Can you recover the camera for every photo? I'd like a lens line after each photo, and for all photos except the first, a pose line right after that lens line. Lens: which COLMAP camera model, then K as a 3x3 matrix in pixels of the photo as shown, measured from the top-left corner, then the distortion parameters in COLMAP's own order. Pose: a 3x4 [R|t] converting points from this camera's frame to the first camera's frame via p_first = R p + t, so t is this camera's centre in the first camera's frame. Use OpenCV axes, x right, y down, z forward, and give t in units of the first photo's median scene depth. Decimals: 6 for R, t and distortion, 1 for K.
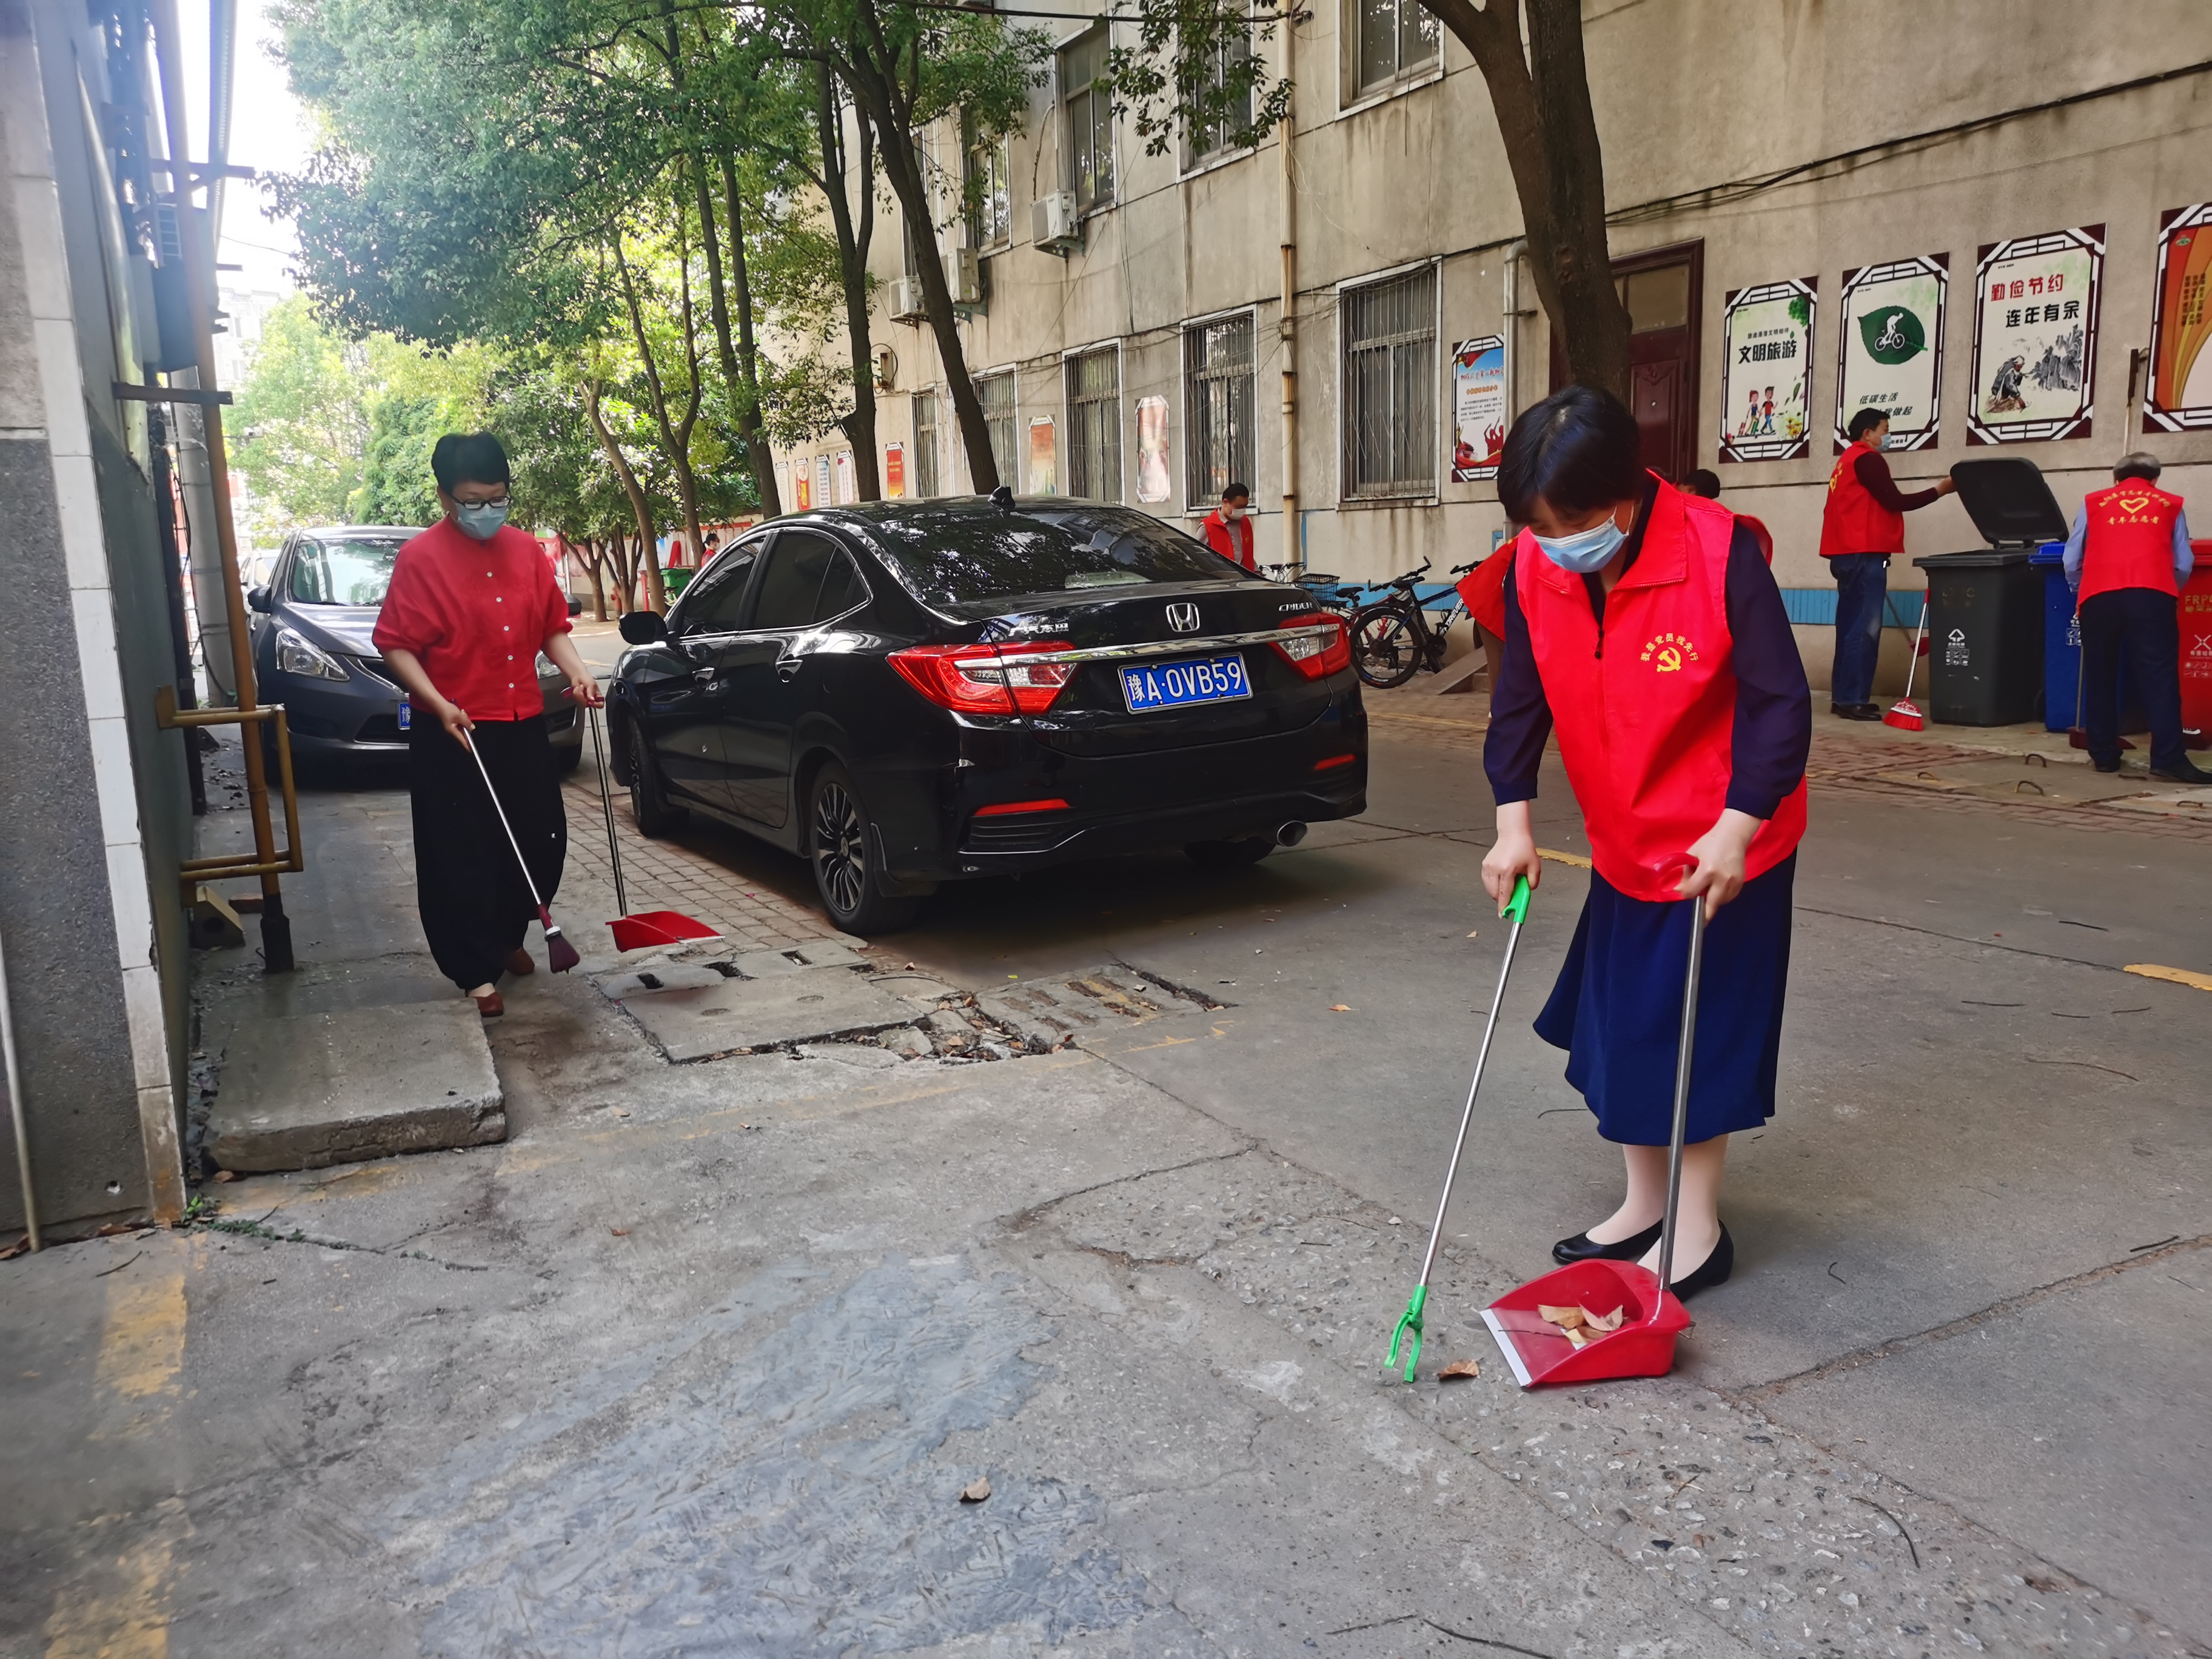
lens RADIAL K [[1718.3, 0, 1111.9], [0, 1718.3, 827.7], [0, 0, 1]] dist [0.035952, -0.016934]
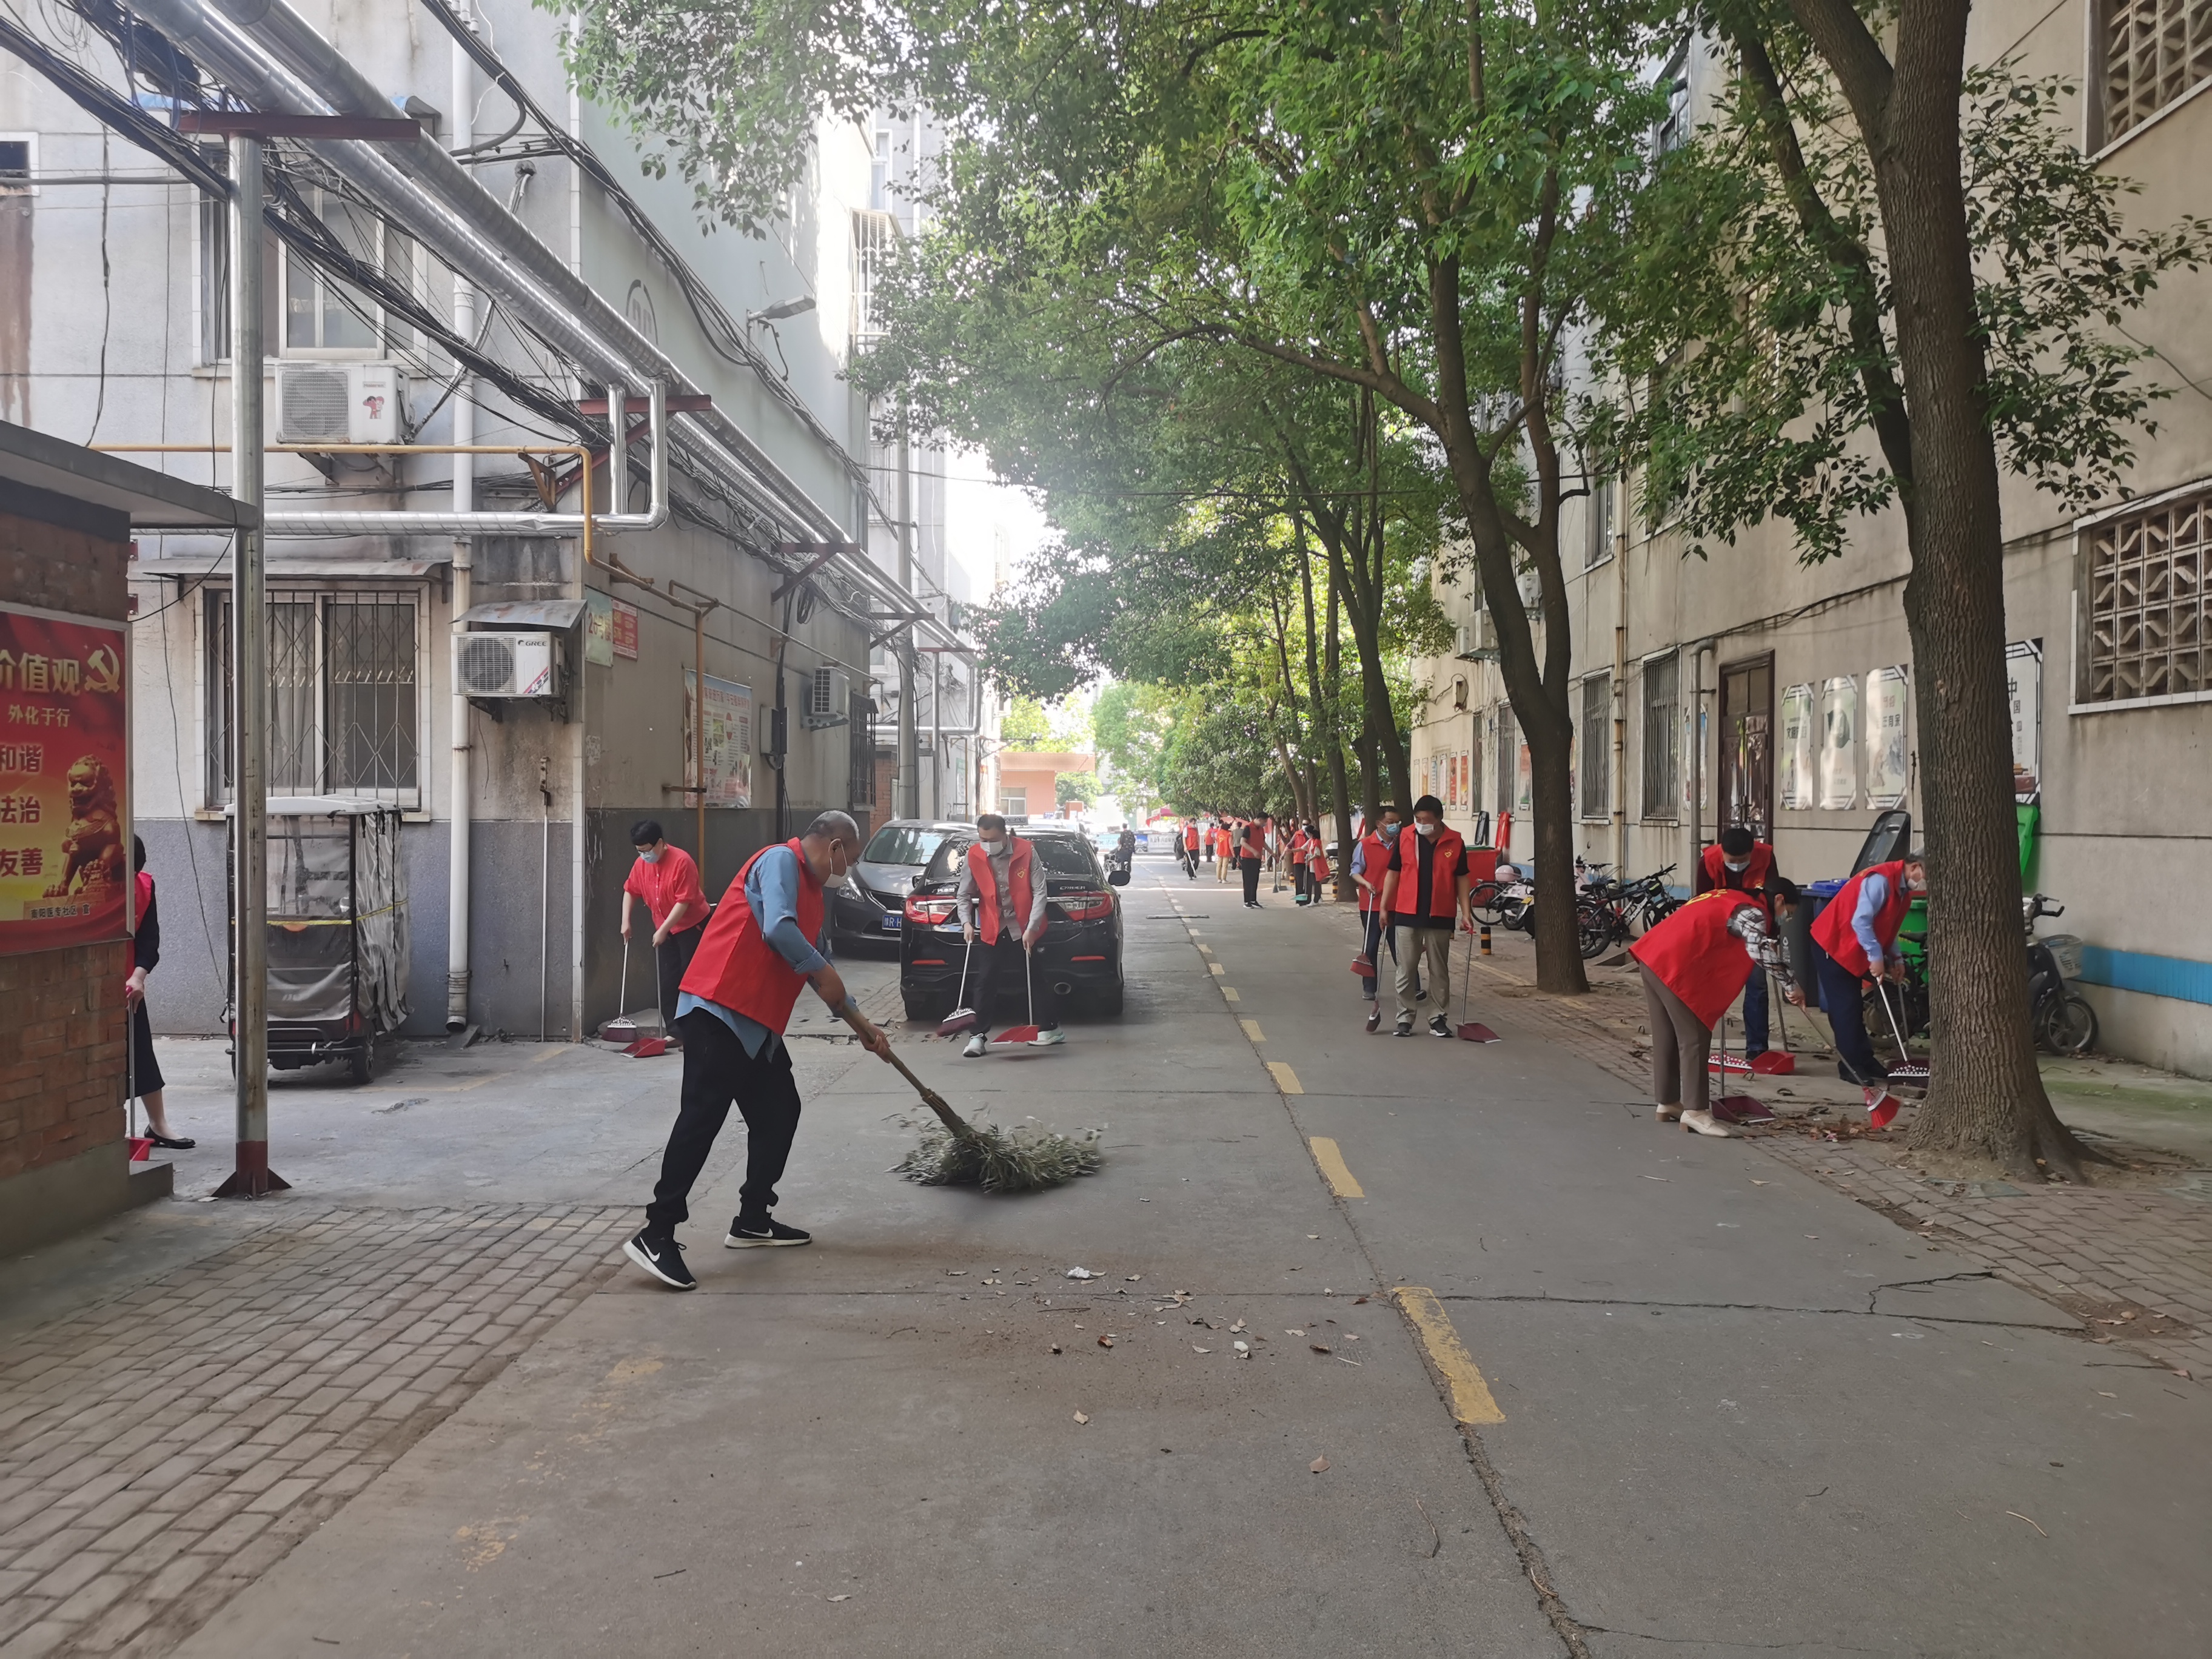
lens RADIAL K [[1718.3, 0, 1098.8], [0, 1718.3, 826.5], [0, 0, 1]] dist [0.035952, -0.016934]
pose [[0.869669, 0.041512, -0.491886, 0.652777], [-0.115563, 0.985888, -0.121118, 0.031759], [0.479917, 0.162176, 0.862194, -0.491979]]
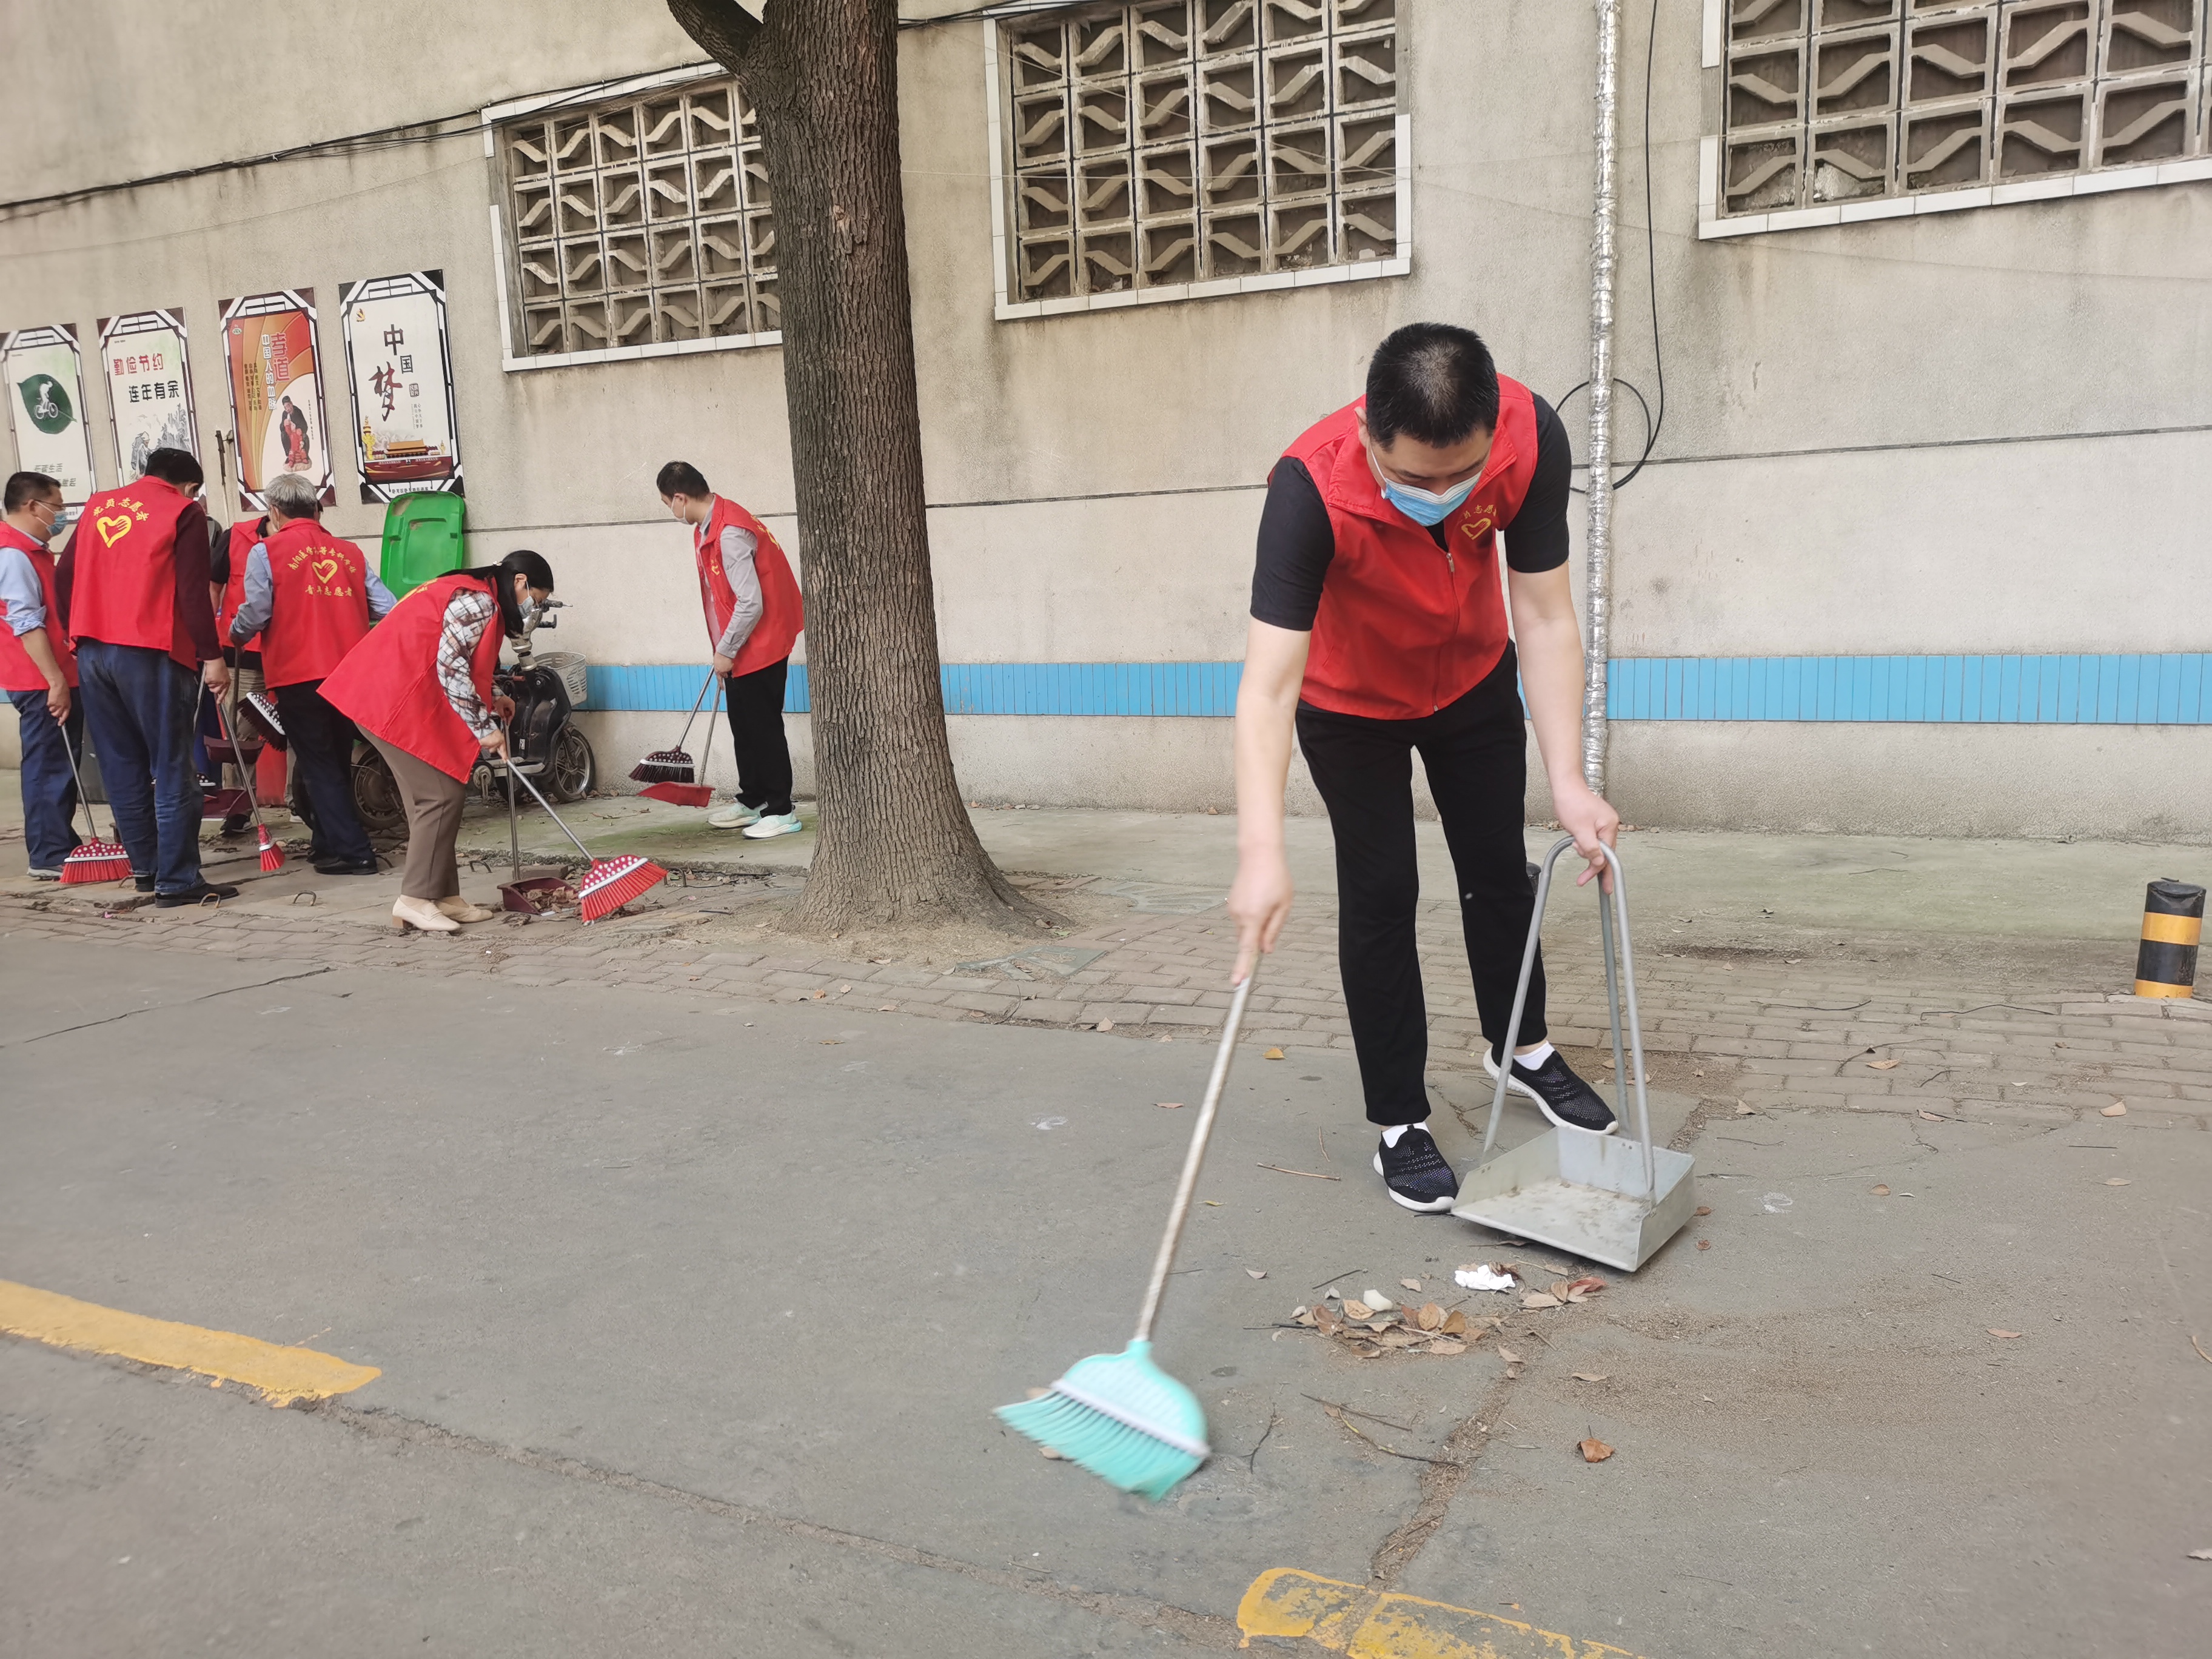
lens RADIAL K [[1718.3, 0, 1102.5], [0, 1718.3, 815.7], [0, 0, 1]] dist [0.035952, -0.016934]
pose [[0.817744, -0.111420, 0.564695, 0.375836], [0.120886, 0.992449, 0.020765, -0.005281], [-0.562744, 0.051283, 0.825039, -0.124807]]
